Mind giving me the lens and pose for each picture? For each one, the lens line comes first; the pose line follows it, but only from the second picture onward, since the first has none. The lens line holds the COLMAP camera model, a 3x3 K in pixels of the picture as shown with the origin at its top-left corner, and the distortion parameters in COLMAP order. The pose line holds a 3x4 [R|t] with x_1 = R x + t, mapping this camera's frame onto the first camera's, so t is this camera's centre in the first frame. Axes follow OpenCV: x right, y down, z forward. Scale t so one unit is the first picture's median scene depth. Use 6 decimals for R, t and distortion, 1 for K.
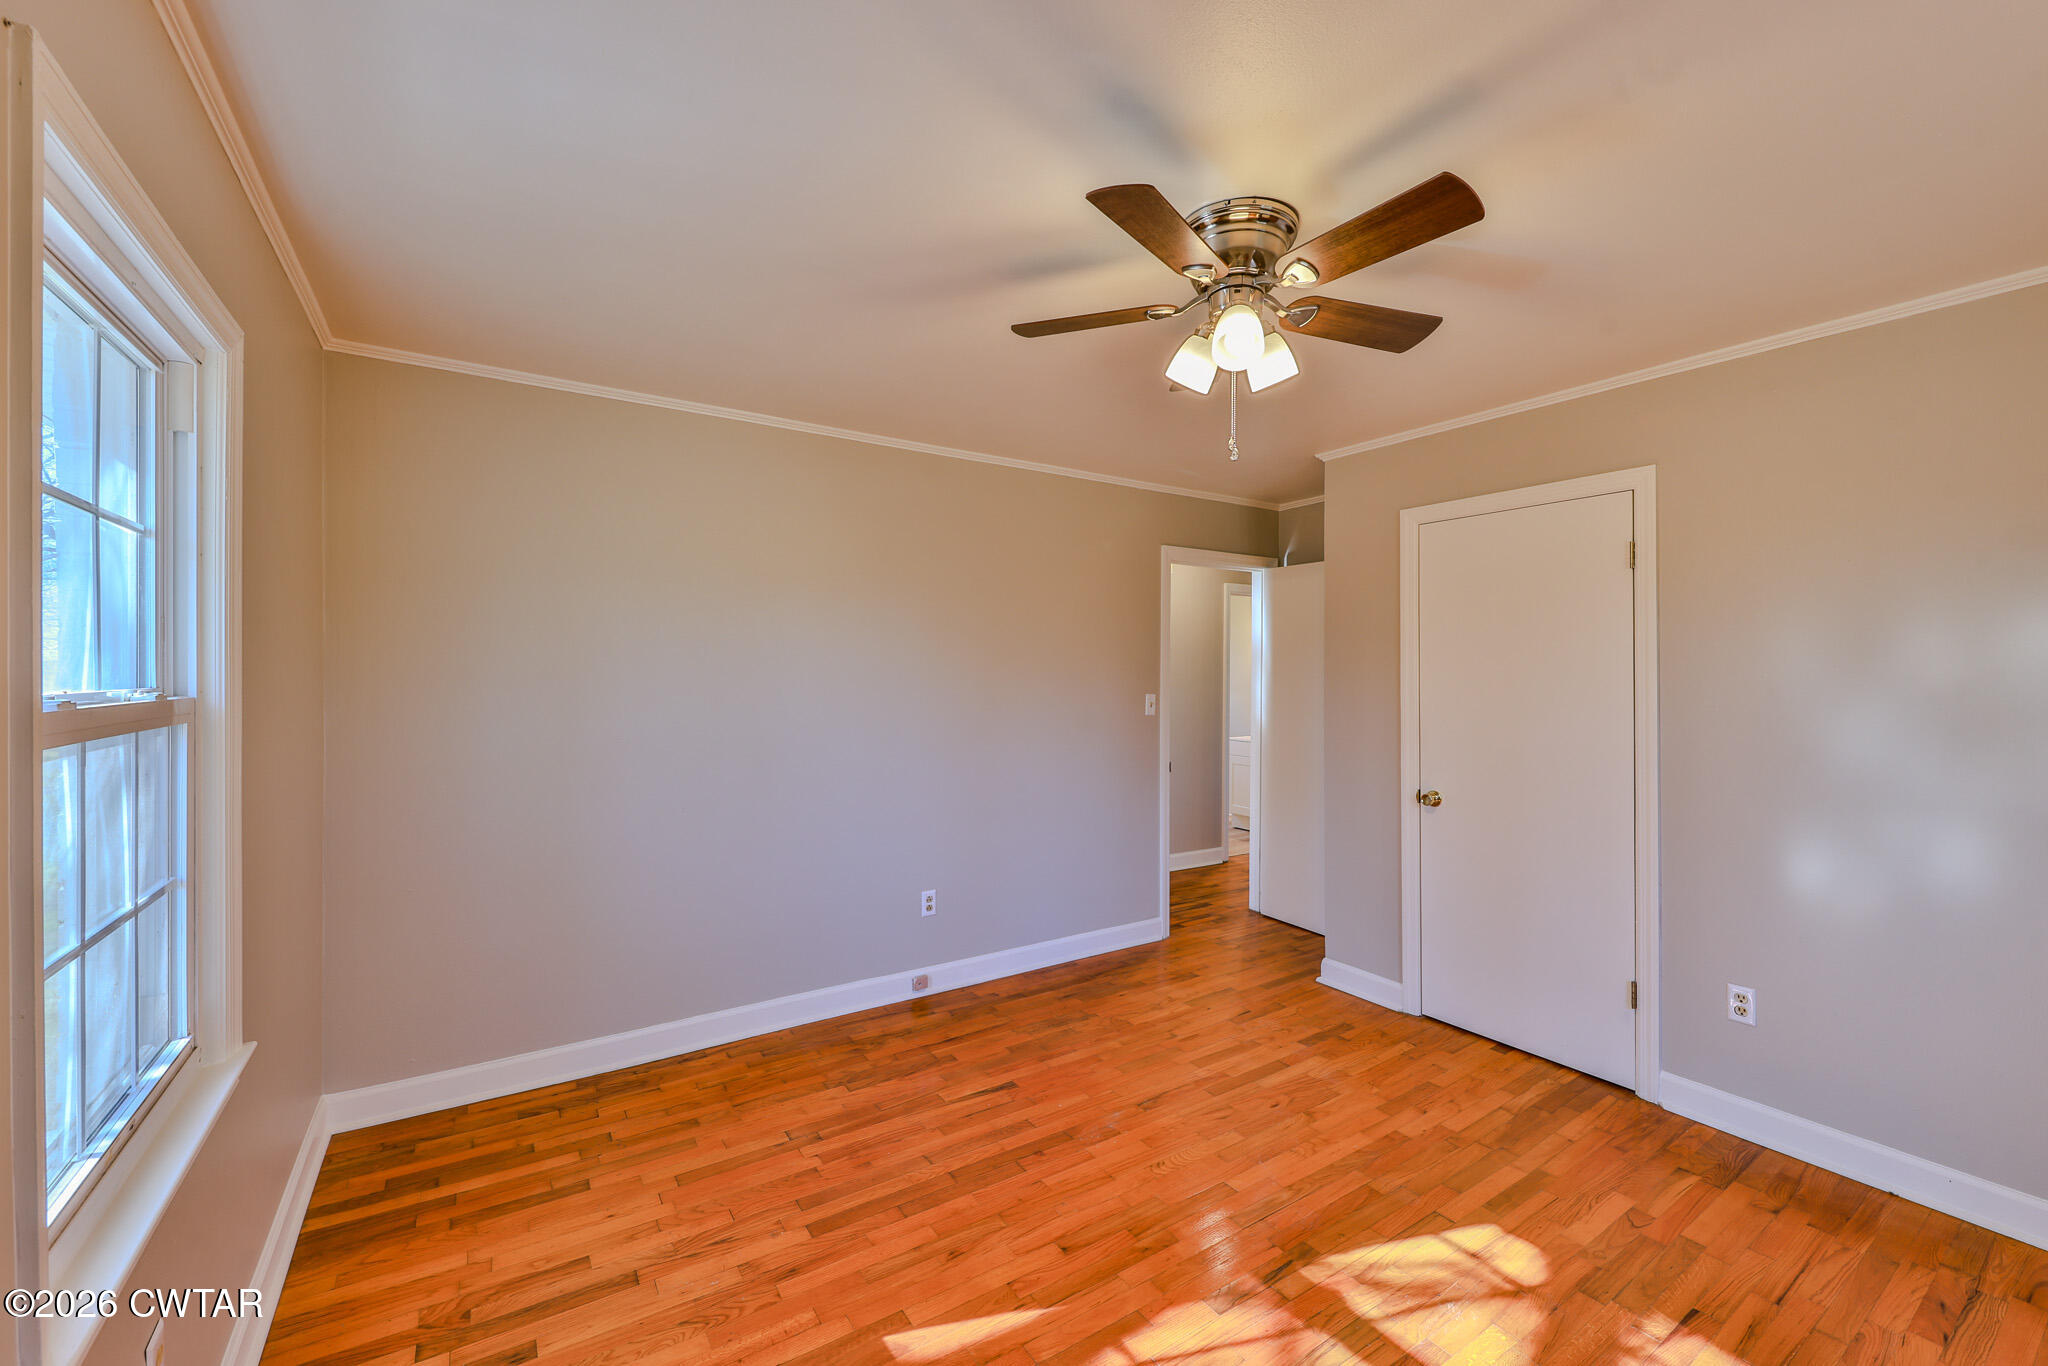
lens RADIAL K [[821.4, 0, 1068.5], [0, 821.4, 671.8], [0, 0, 1]] dist [0.000930, -0.000198]
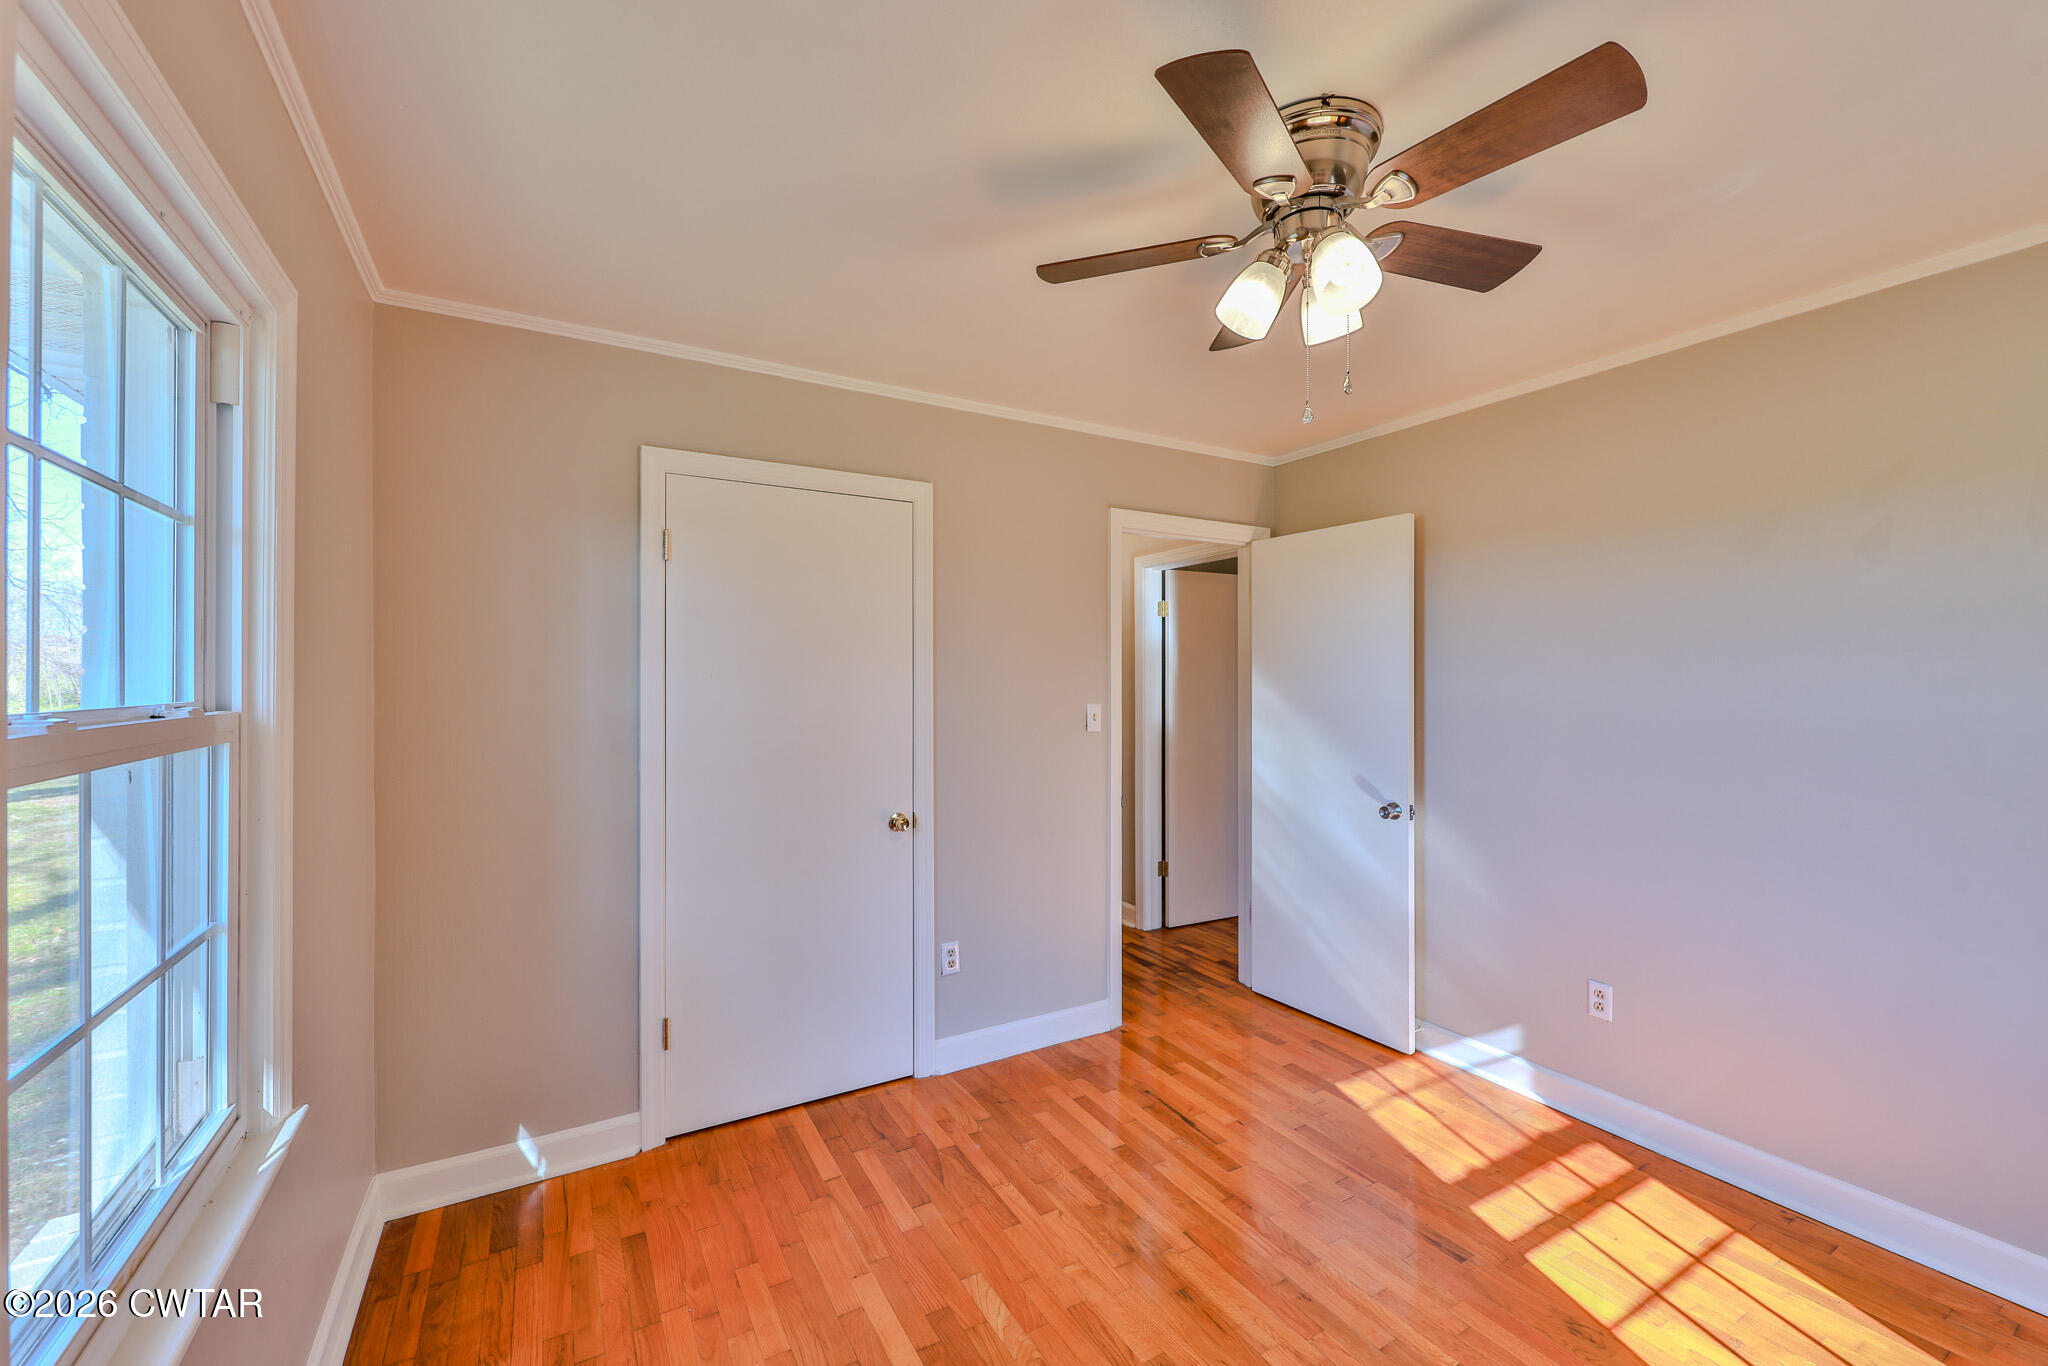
lens RADIAL K [[870.4, 0, 1022.4], [0, 870.4, 673.8], [0, 0, 1]] dist [0.000412, 0.000923]
pose [[0.992931, -0.002232, -0.118676, -0.143330], [0.001208, 0.999961, -0.008698, 0.000103], [0.118691, 0.008493, 0.992895, 0.195492]]
